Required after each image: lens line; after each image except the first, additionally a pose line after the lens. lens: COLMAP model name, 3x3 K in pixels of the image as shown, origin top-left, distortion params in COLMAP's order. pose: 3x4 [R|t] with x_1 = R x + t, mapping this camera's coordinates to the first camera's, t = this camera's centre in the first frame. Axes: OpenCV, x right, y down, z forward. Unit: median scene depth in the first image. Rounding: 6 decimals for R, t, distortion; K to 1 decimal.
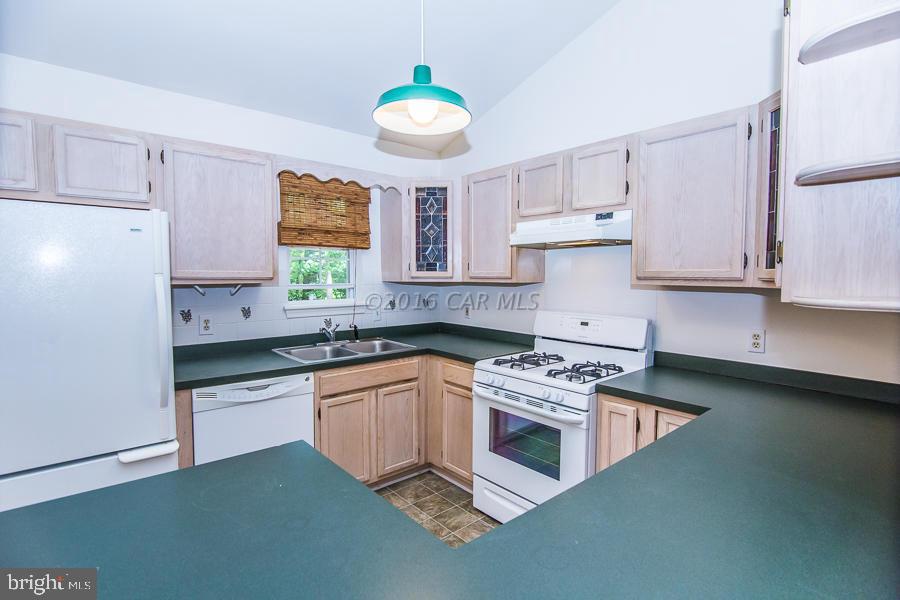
lens RADIAL K [[438.2, 0, 448.9], [0, 438.2, 300.5], [0, 0, 1]] dist [-0.021307, 0.001461]
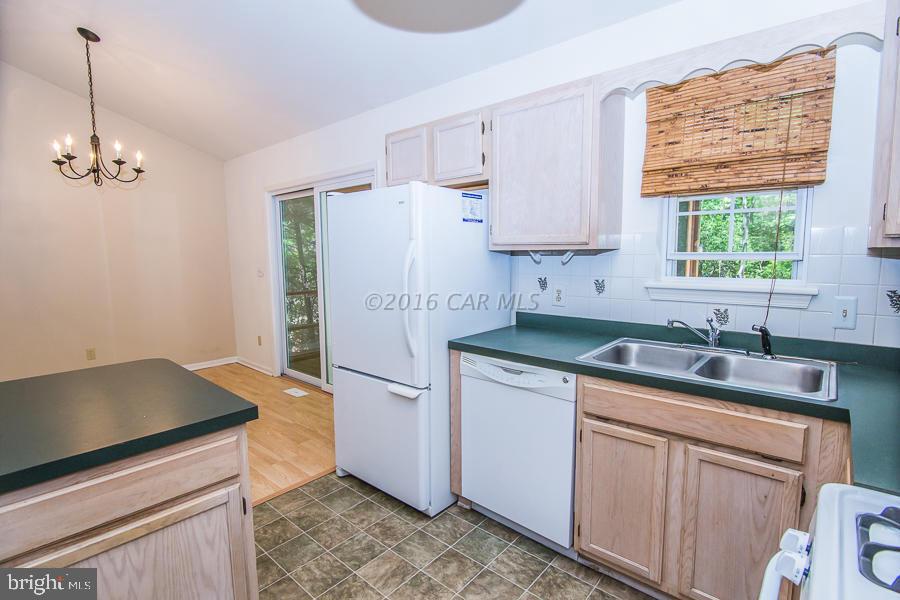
lens RADIAL K [[438.2, 0, 449.8], [0, 438.2, 300.2], [0, 0, 1]] dist [-0.021307, 0.001461]
pose [[0.127913, 0.107685, -0.985922, 0.325554], [-0.047862, 0.993600, 0.102314, -0.017527], [0.990630, 0.034101, 0.132248, 0.643976]]
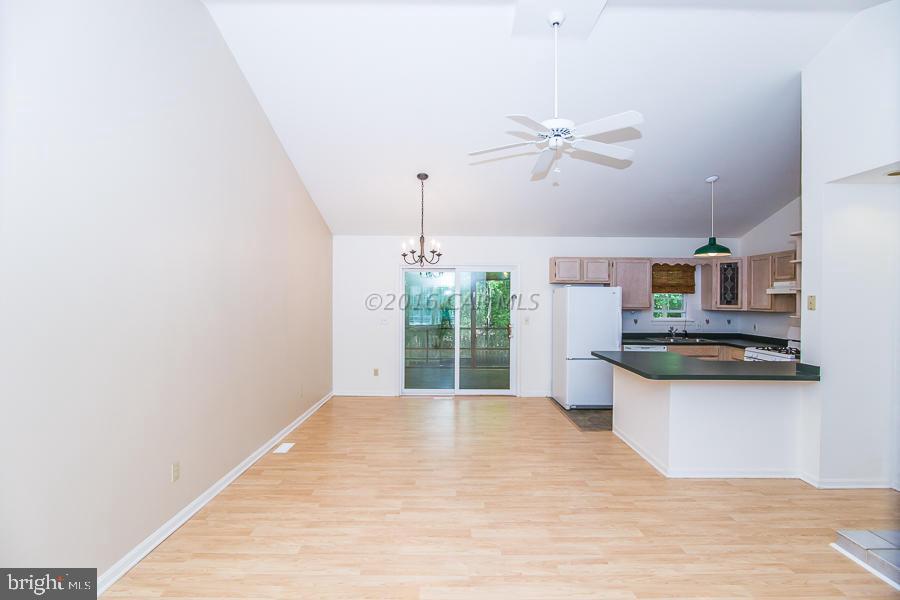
lens RADIAL K [[438.2, 0, 448.6], [0, 438.2, 301.1], [0, 0, 1]] dist [-0.021307, 0.001461]
pose [[0.756665, 0.009213, -0.653738, 0.339937], [-0.044704, 0.998290, -0.037674, 0.055286], [0.652273, 0.057731, 0.755783, -1.560975]]
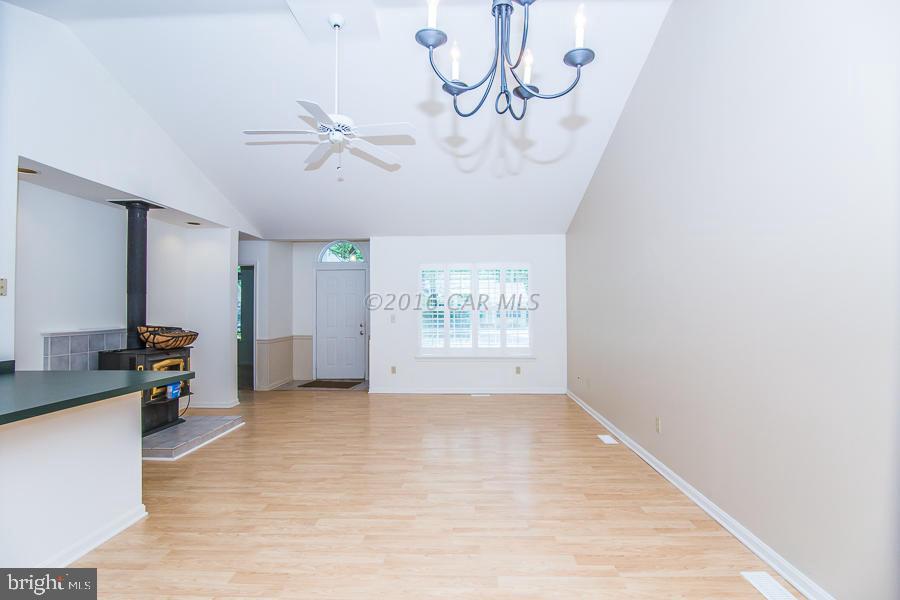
lens RADIAL K [[438.2, 0, 449.1], [0, 438.2, 302.2], [0, 0, 1]] dist [-0.021307, 0.001461]
pose [[-0.731525, 0.013606, 0.681679, -1.293217], [0.045379, 0.998556, 0.028767, 0.019038], [-0.680303, 0.051978, -0.731086, 0.210029]]
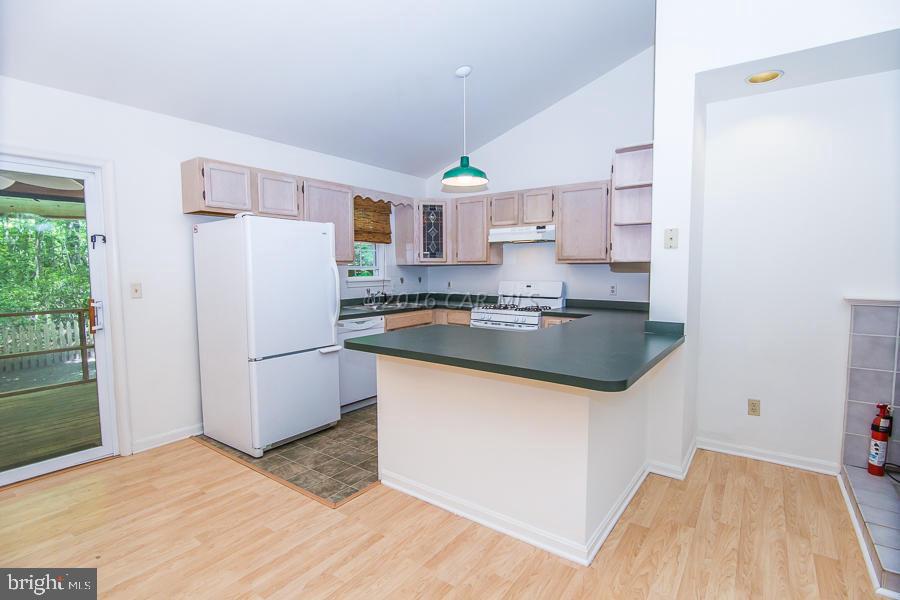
lens RADIAL K [[438.2, 0, 450.1], [0, 438.2, 300.1], [0, 0, 1]] dist [-0.021307, 0.001461]
pose [[0.974819, -0.021827, 0.221928, -0.402700], [0.018957, 0.999707, 0.015053, 0.076594], [-0.222191, -0.010467, 0.974947, -0.678145]]
